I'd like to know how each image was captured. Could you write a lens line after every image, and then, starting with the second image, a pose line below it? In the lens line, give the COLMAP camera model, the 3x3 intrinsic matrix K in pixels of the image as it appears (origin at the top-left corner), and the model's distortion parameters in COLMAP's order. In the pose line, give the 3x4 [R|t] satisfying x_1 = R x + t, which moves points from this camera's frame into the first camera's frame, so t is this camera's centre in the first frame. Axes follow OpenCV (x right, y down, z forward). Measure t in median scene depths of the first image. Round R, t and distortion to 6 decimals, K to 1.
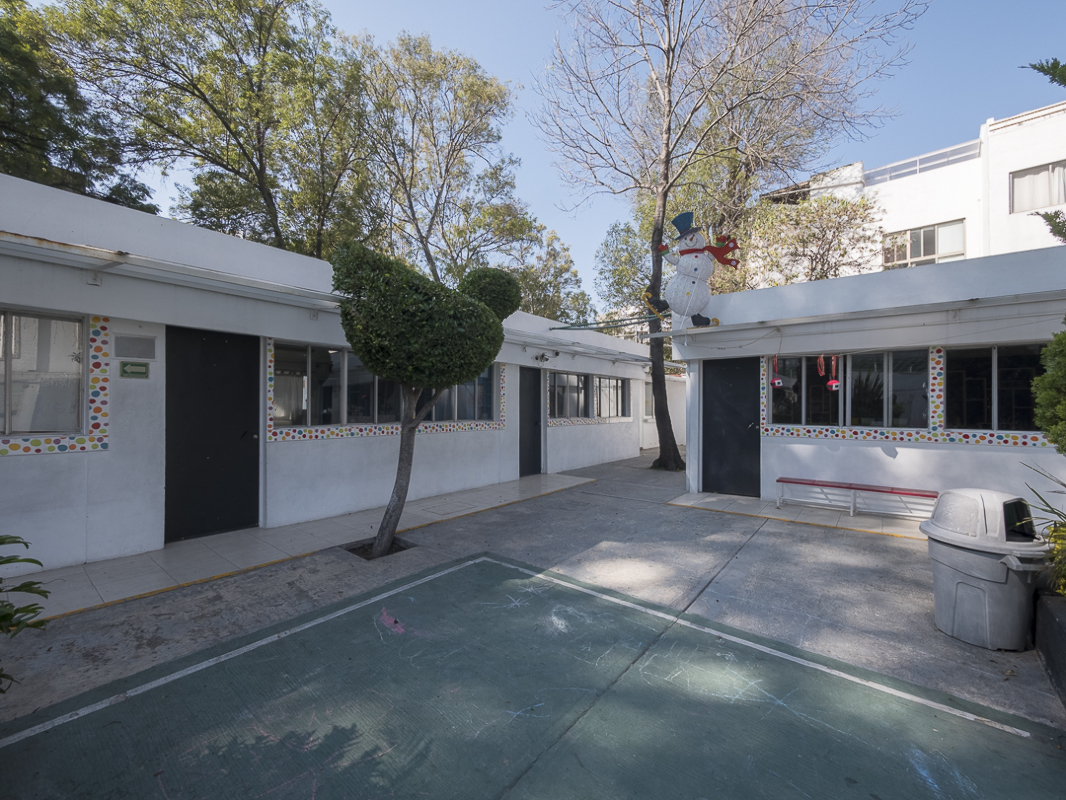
lens RADIAL K [[450.9, 0, 532.7], [0, 450.9, 395.8], [0, 0, 1]] dist [0.000662, 0.000155]
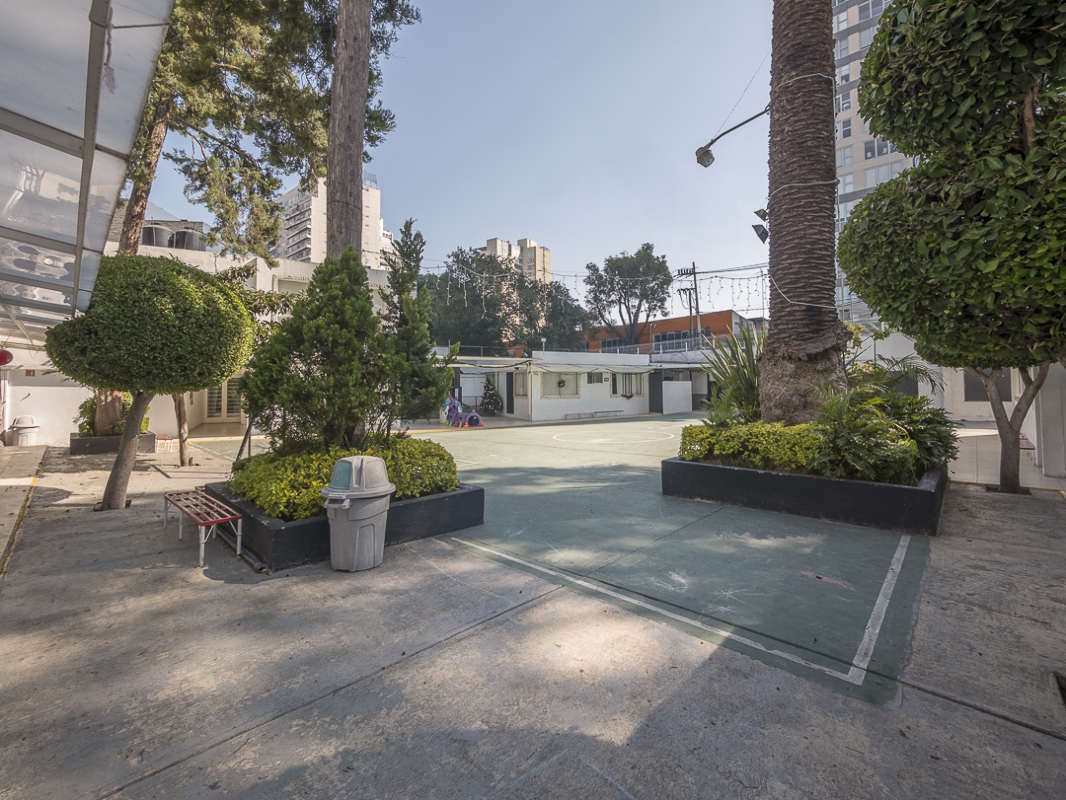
lens RADIAL K [[450.9, 0, 532.7], [0, 450.9, 395.8], [0, 0, 1]] dist [0.000662, 0.000155]
pose [[-0.993052, 0.000523, 0.117678, 0.262554], [-0.000112, 0.999985, -0.005390, 0.027050], [-0.117679, -0.005366, -0.993037, 1.966756]]
